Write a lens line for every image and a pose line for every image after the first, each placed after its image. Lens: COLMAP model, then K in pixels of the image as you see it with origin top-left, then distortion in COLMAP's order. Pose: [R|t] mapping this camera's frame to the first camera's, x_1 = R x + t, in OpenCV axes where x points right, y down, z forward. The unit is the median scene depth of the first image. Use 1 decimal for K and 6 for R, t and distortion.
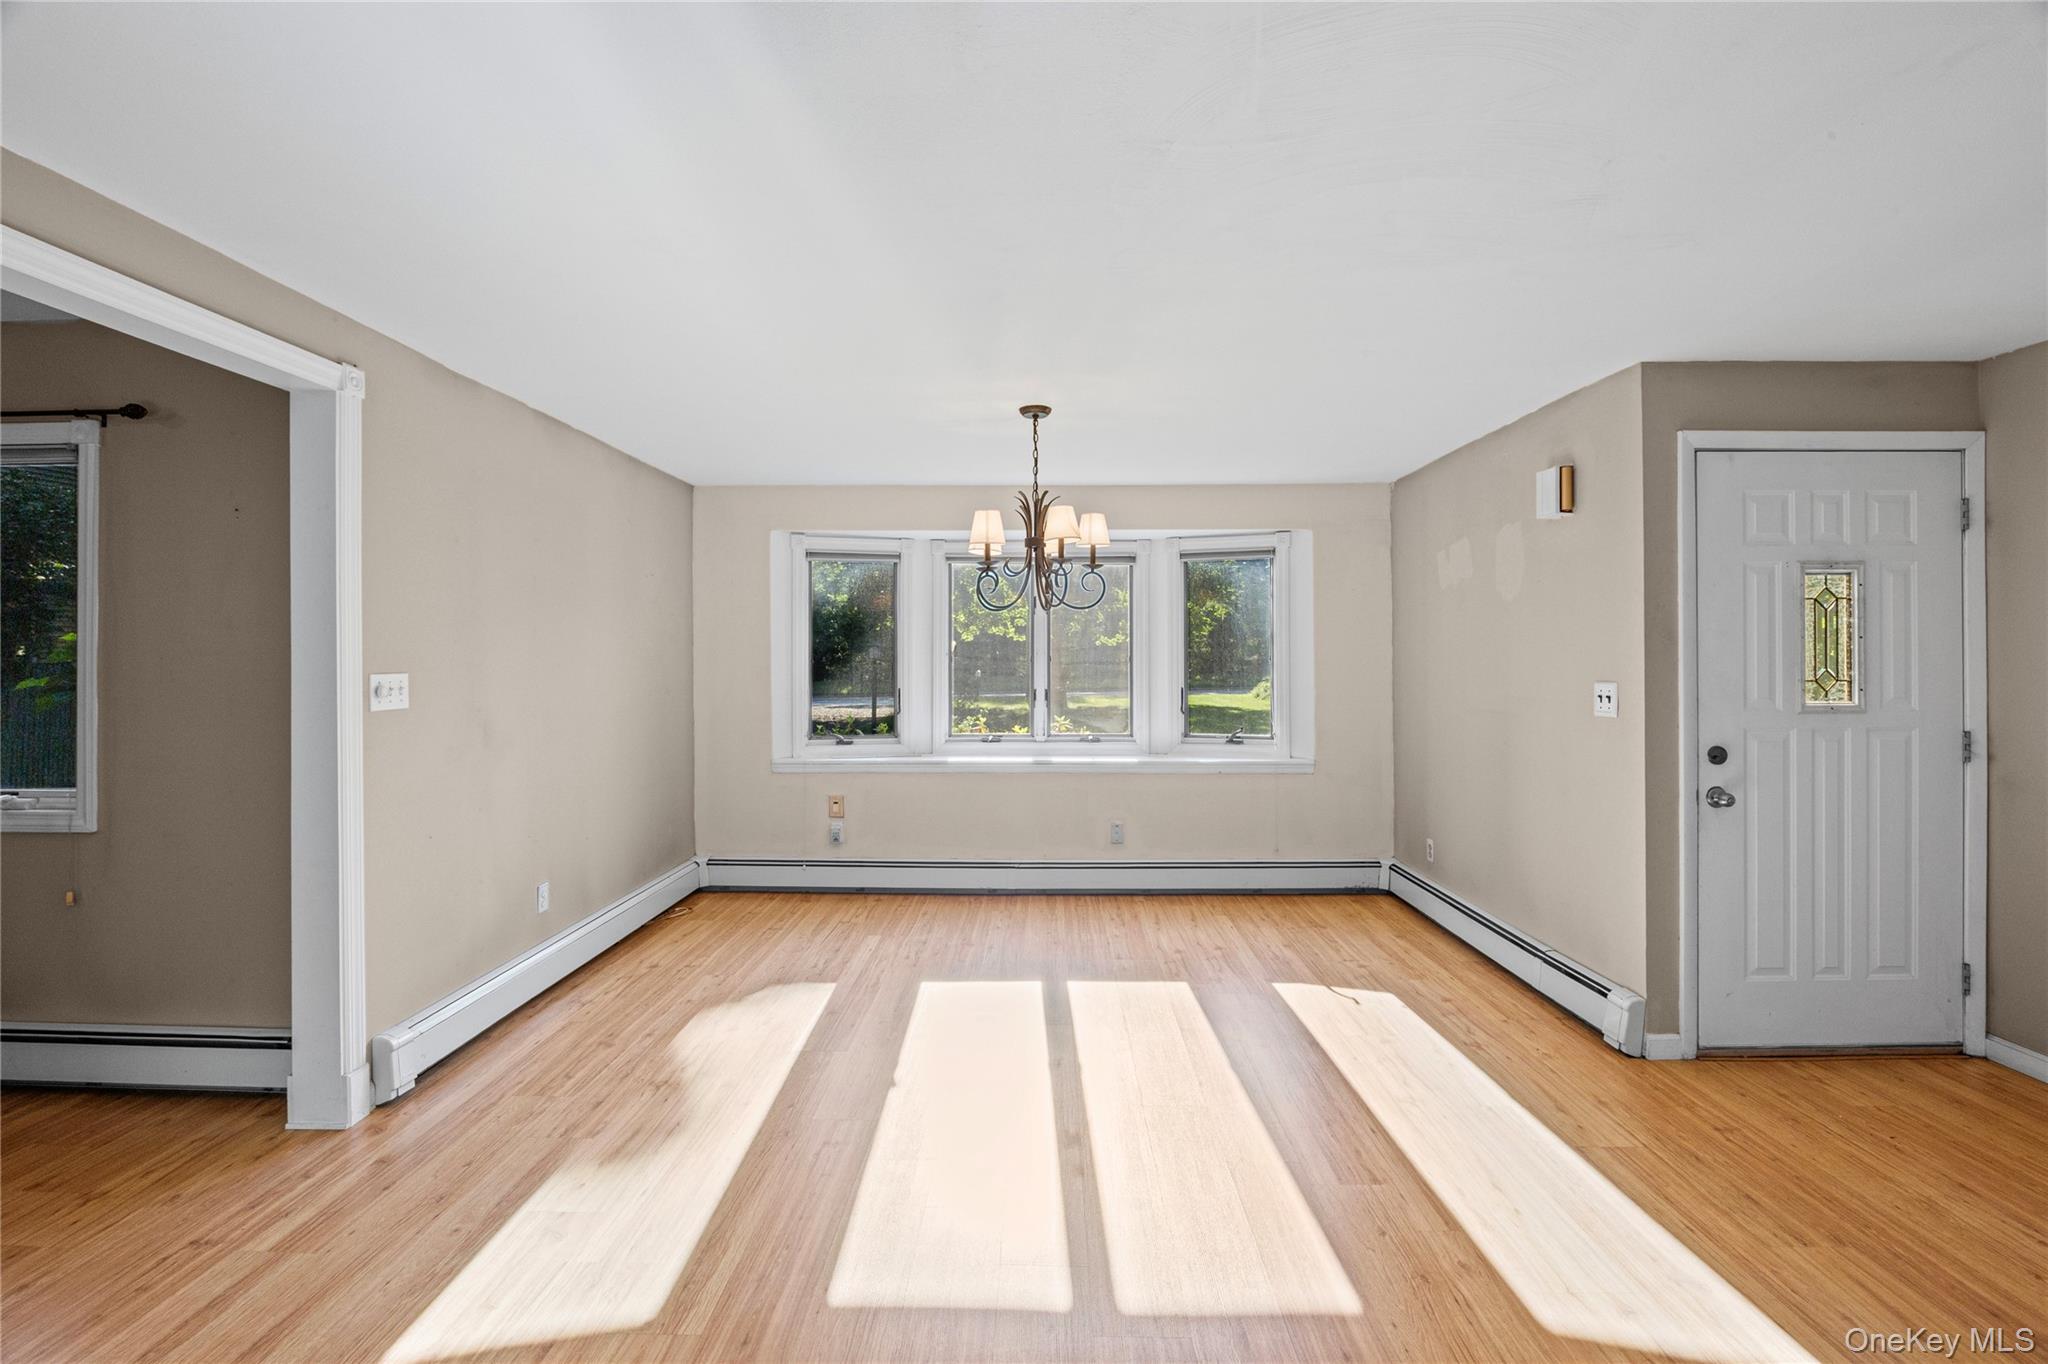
lens RADIAL K [[873.0, 0, 1029.9], [0, 873.0, 659.4], [0, 0, 1]] dist [-0.018547, 0.000386]
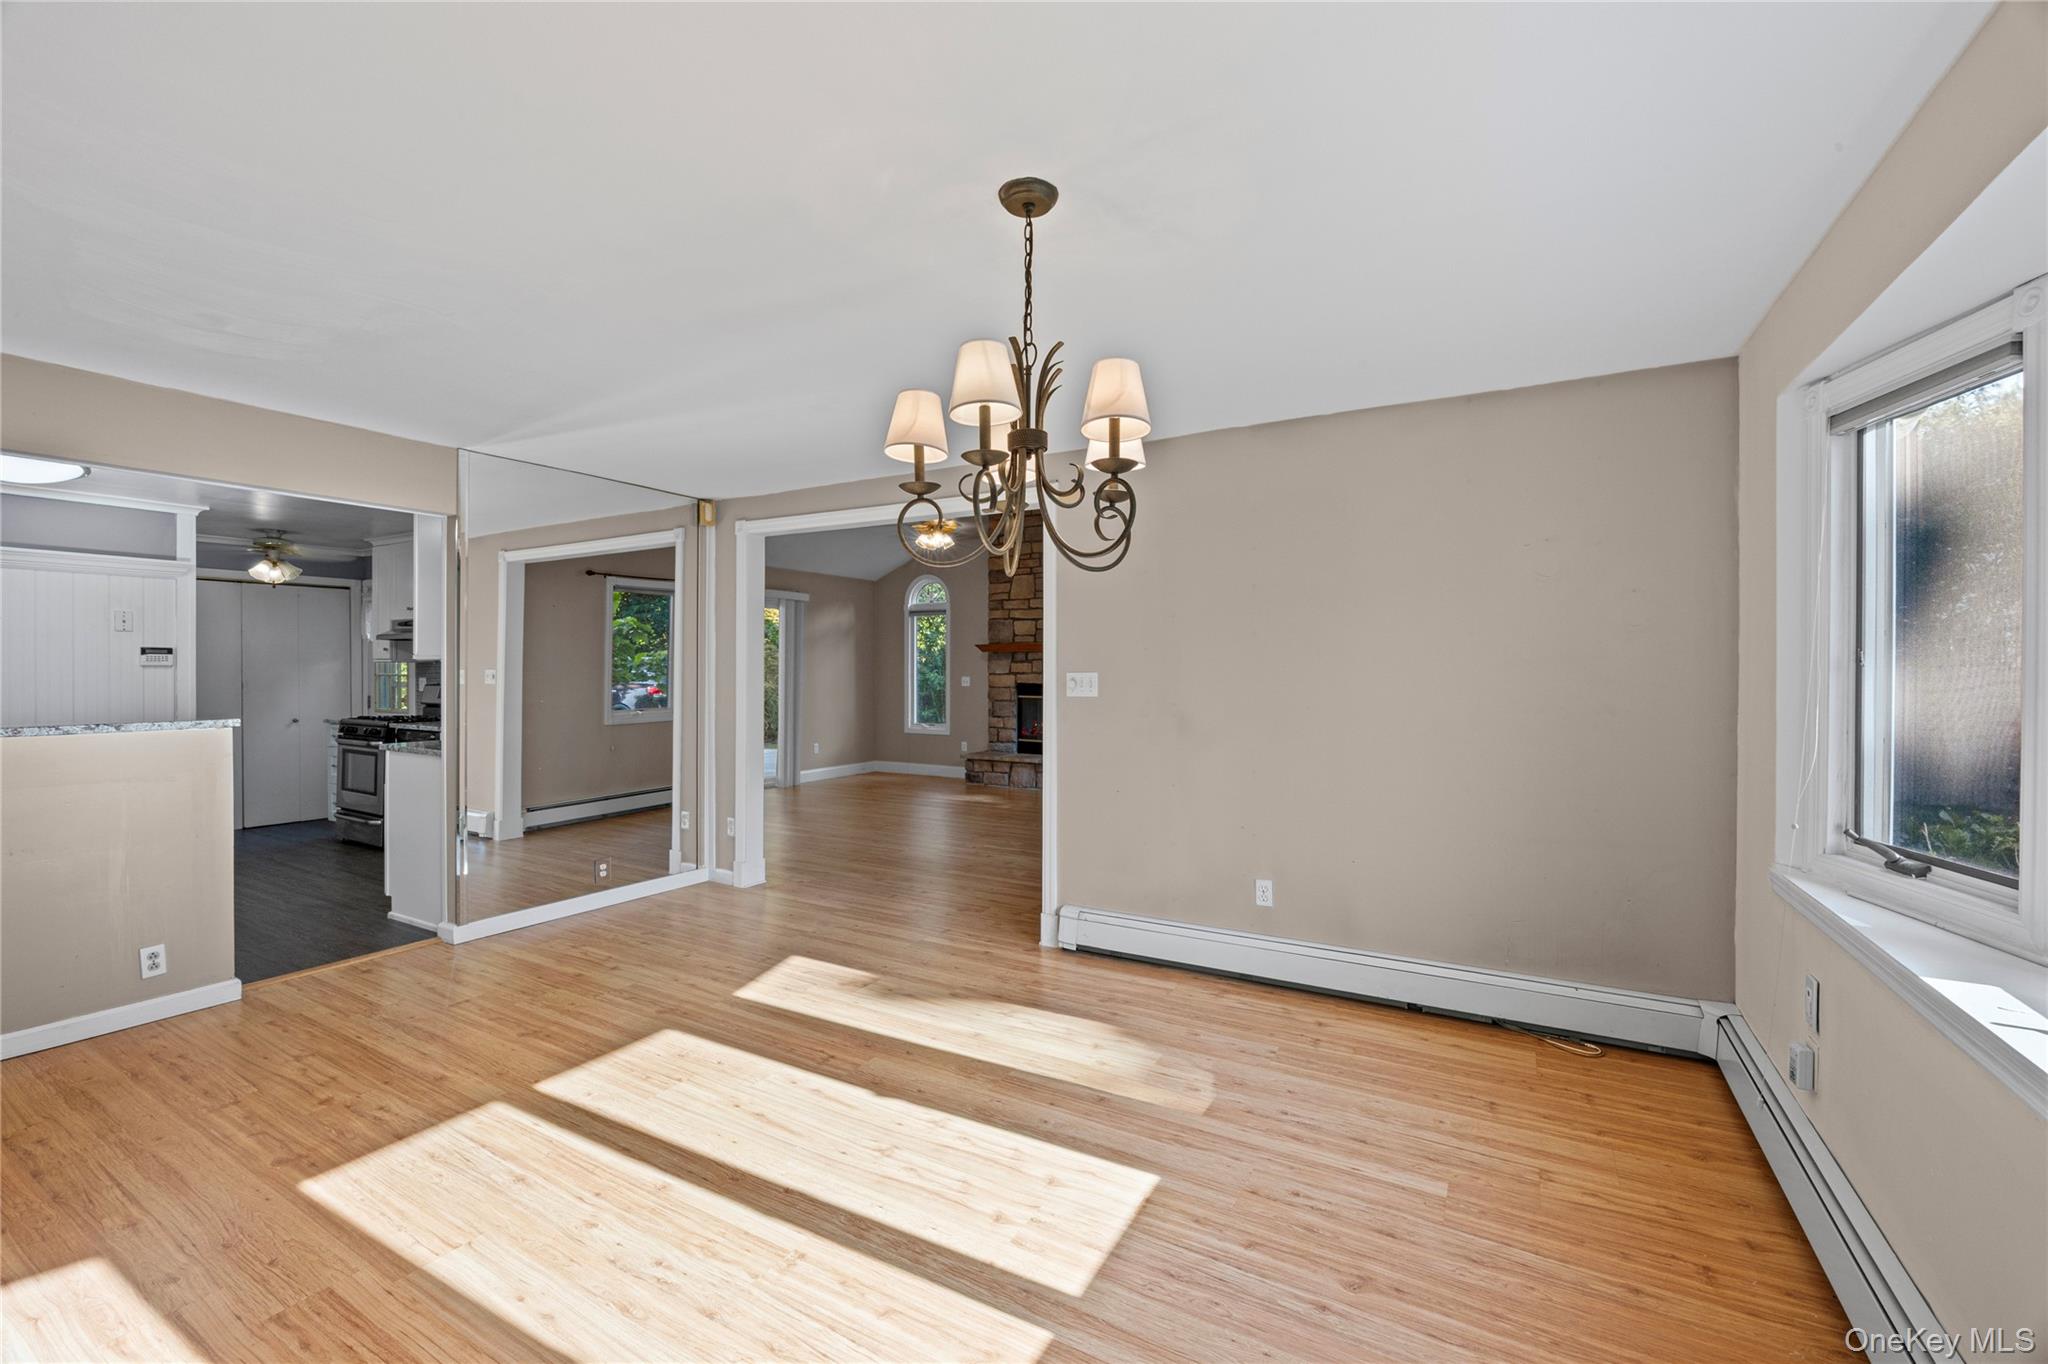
lens RADIAL K [[852.4, 0, 1025.9], [0, 852.4, 674.0], [0, 0, 1]] dist [-0.015786, 0.000289]
pose [[-0.482854, 0.007338, -0.875670, 0.469258], [0.001007, 0.999969, 0.007825, 0.005857], [0.875700, 0.002897, -0.482847, 1.257993]]
